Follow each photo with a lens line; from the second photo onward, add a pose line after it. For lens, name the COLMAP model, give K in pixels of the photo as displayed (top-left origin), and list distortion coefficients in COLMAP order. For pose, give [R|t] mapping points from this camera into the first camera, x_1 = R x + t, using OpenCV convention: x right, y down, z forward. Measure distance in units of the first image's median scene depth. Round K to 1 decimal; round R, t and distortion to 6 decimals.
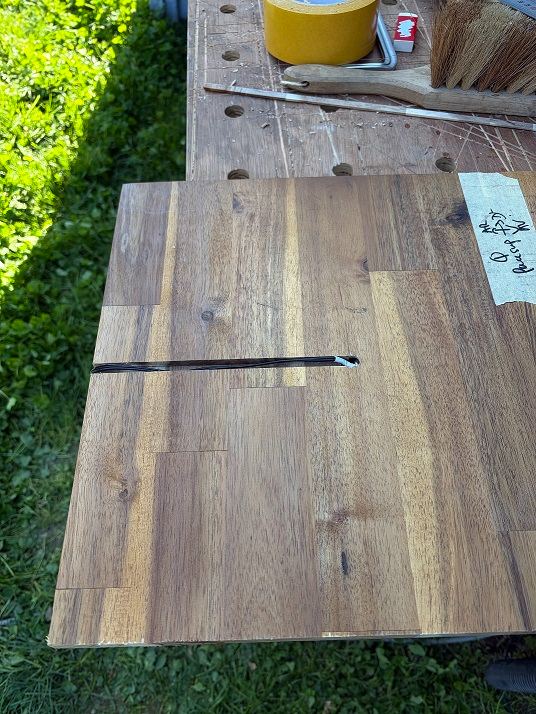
lens RADIAL K [[531.7, 0, 269.1], [0, 531.7, 367.4], [0, 0, 1]] dist [0.052846, -0.077486]
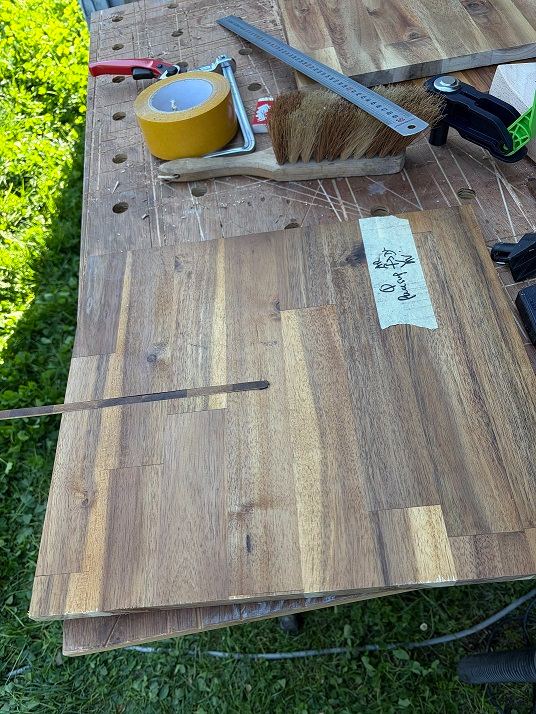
lens RADIAL K [[531.7, 0, 269.1], [0, 531.7, 367.4], [0, 0, 1]] dist [0.052846, -0.077486]
pose [[0.989673, -0.135697, -0.046184, 0.111580], [0.133381, 0.989803, -0.049995, -0.008897], [0.052497, 0.043319, 0.997681, -0.065596]]
